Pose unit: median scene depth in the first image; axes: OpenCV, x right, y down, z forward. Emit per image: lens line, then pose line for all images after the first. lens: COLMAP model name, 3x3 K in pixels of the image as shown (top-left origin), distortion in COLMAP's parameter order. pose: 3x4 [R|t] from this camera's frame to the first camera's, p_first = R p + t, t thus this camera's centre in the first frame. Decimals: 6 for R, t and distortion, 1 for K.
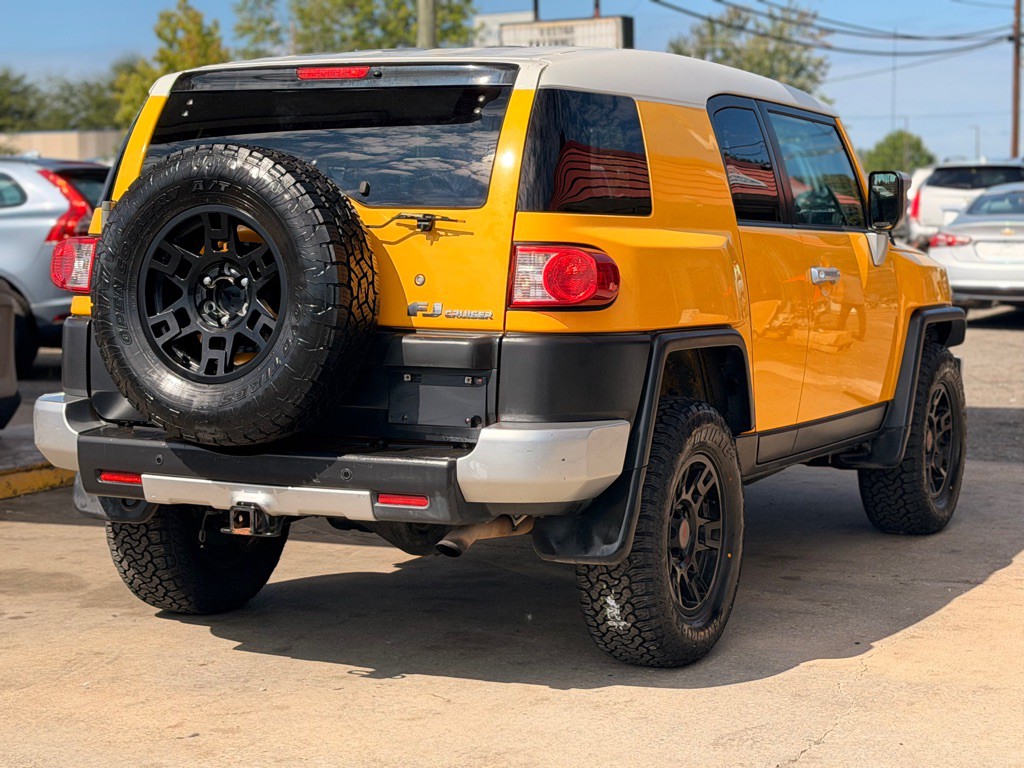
lens RADIAL K [[2085.3, 0, 461.2], [0, 2085.3, 402.6], [0, 0, 1]] dist [0.160306, 0.000000]
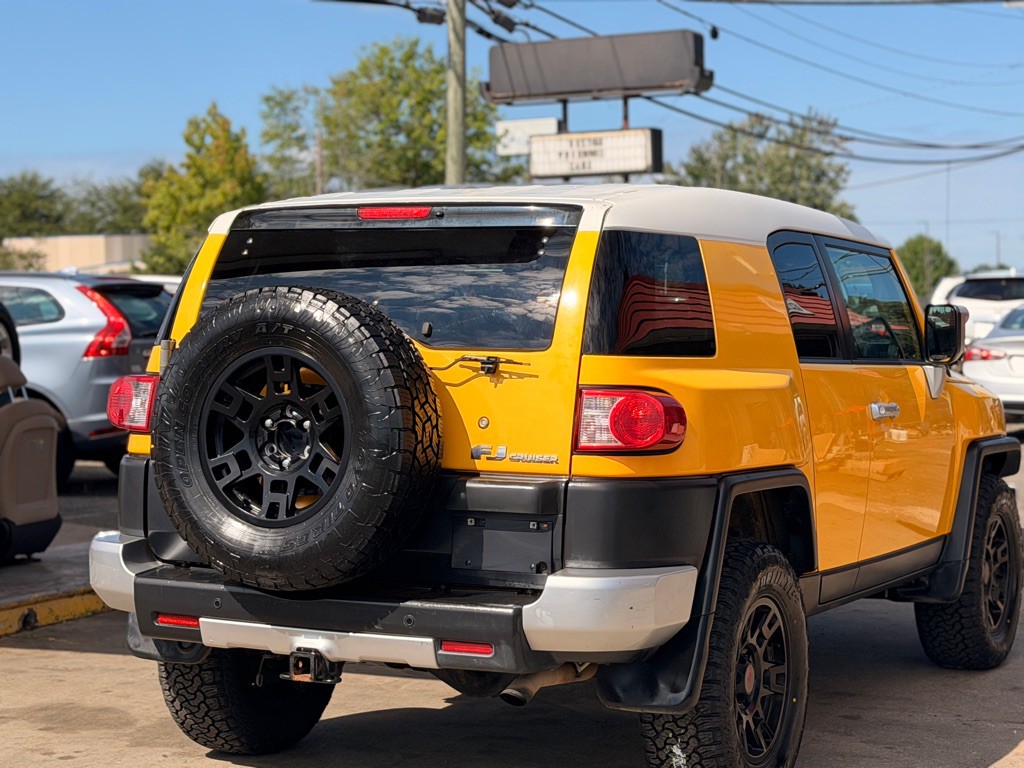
lens RADIAL K [[2085.3, 0, 460.9], [0, 2085.3, 408.2], [0, 0, 1]] dist [0.160306, 0.000000]
pose [[0.999946, 0.002508, -0.010114, -0.019748], [-0.002968, 0.998952, -0.045674, -0.019614], [0.009989, 0.045702, 0.998905, 0.012075]]
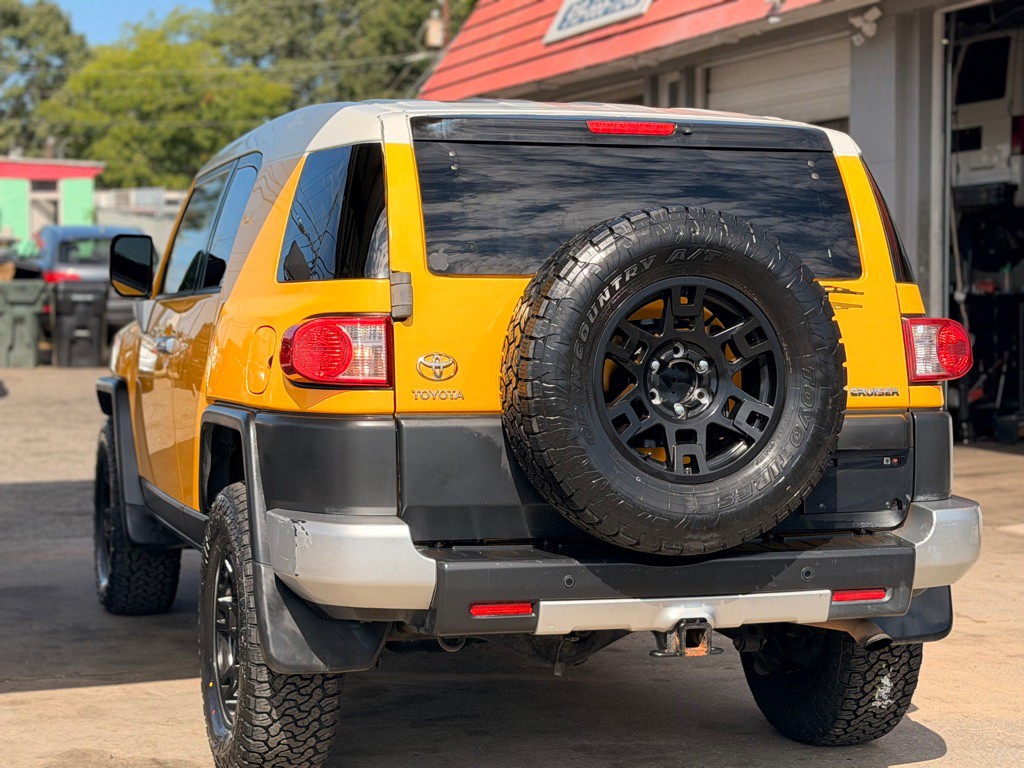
lens RADIAL K [[2085.3, 0, 517.5], [0, 2085.3, 375.9], [0, 0, 1]] dist [0.160306, 0.000000]
pose [[0.703371, -0.033365, 0.710039, -0.740628], [0.063556, 0.997849, -0.016070, -0.041871], [-0.707976, 0.056430, 0.703979, 0.421640]]
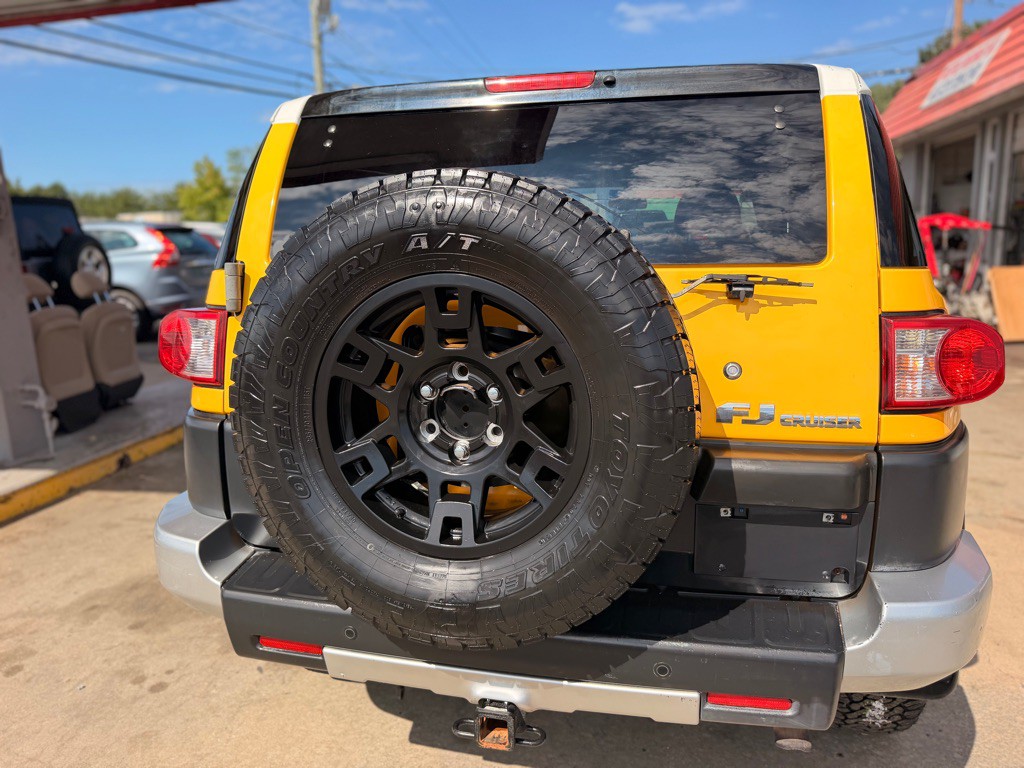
lens RADIAL K [[736.7, 0, 512.7], [0, 736.7, 388.7], [0, 0, 1]] dist [0.030149, -0.045771]
pose [[0.968144, -0.070238, 0.240340, -0.144379], [0.044091, 0.992673, 0.112498, -0.080129], [-0.246481, -0.098317, 0.964148, 0.746973]]
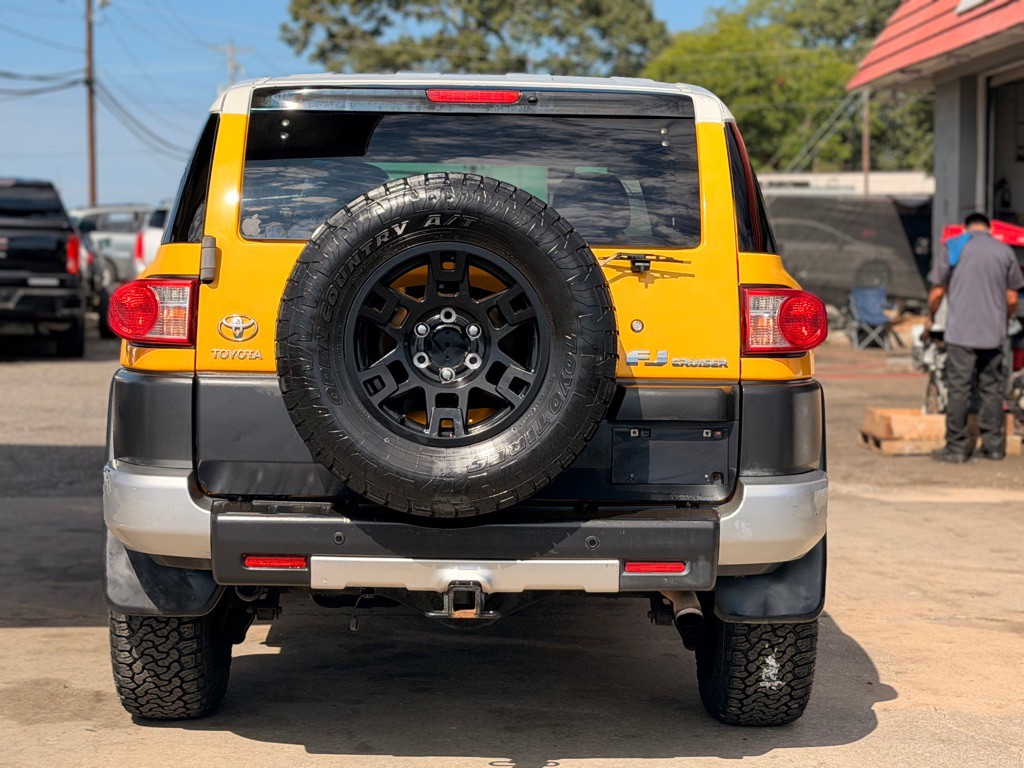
lens RADIAL K [[2085.3, 0, 503.1], [0, 2085.3, 390.9], [0, 0, 1]] dist [0.160306, 0.000000]
pose [[0.879807, -0.022839, 0.474781, -0.486091], [0.034380, 0.999286, -0.015638, -0.017119], [-0.474085, 0.030081, 0.879965, 0.212384]]
